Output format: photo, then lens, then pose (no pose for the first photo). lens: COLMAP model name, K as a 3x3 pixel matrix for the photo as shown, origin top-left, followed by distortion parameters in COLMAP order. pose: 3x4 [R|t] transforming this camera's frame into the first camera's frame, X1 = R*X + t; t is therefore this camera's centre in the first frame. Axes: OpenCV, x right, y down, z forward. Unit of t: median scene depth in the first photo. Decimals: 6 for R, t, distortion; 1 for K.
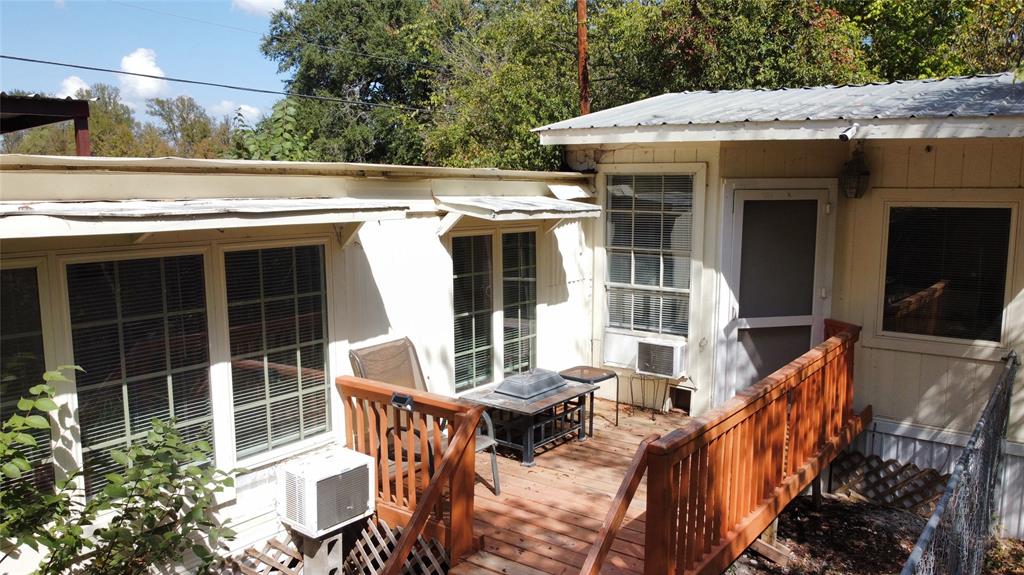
lens RADIAL K [[778.2, 0, 512.0], [0, 778.2, 287.5], [0, 0, 1]] dist [-0.000725, 0.000214]
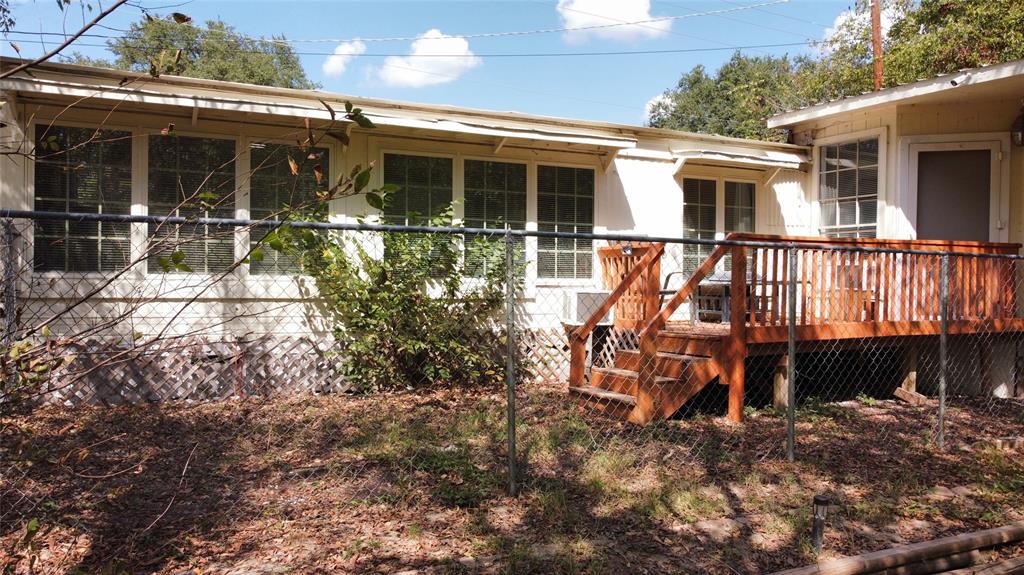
lens RADIAL K [[778.2, 0, 512.0], [0, 778.2, 287.5], [0, 0, 1]] dist [-0.000725, 0.000214]
pose [[0.882672, 0.015299, -0.469740, 0.362446], [-0.072311, 0.991990, -0.103570, 0.346905], [0.464392, 0.125386, 0.876709, -0.504807]]
